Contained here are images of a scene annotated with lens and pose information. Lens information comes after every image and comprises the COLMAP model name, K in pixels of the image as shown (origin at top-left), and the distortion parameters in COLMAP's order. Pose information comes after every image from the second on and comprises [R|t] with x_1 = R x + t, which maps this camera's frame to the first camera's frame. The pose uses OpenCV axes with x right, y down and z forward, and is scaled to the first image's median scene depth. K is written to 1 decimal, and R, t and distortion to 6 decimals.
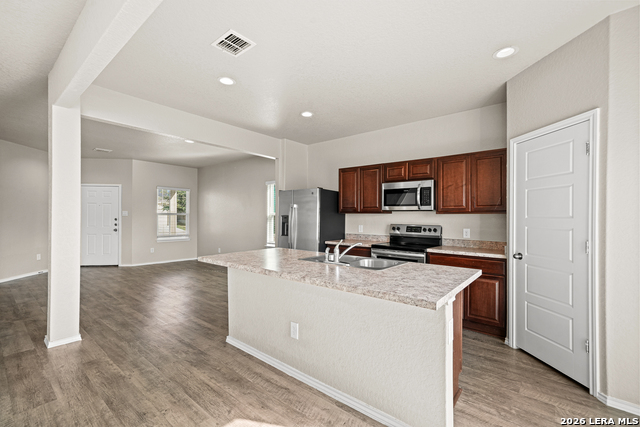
lens RADIAL K [[284.3, 0, 315.8], [0, 284.3, 216.3], [0, 0, 1]] dist [0.006998, 0.003455]
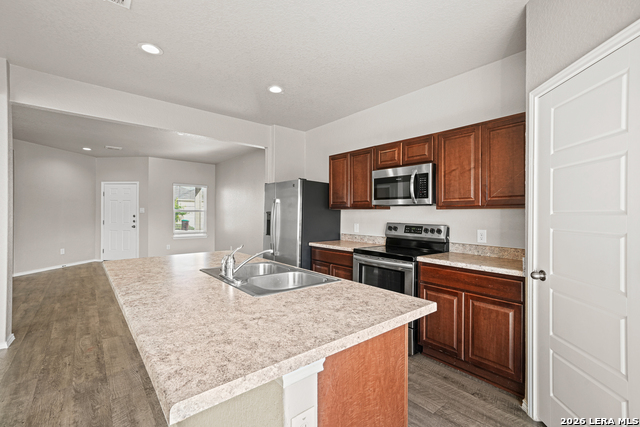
lens RADIAL K [[284.3, 0, 317.4], [0, 284.3, 213.7], [0, 0, 1]] dist [0.006998, 0.003455]
pose [[0.983623, 0.000608, -0.180236, 0.256817], [-0.000603, 1.000000, 0.000083, 0.003045], [0.180236, 0.000028, 0.983623, 0.219834]]
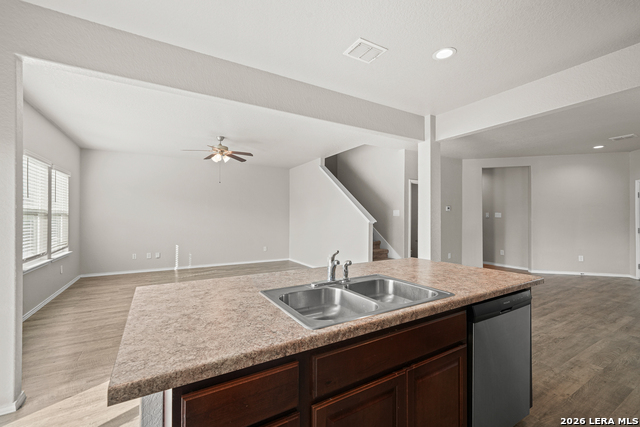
lens RADIAL K [[266.8, 0, 316.0], [0, 266.8, 217.0], [0, 0, 1]] dist [0.006150, 0.000344]
pose [[-0.323993, -0.008161, -0.946024, 0.528833], [-0.001438, 0.999966, -0.008134, 0.006659], [0.946058, -0.001275, -0.323994, 0.976263]]
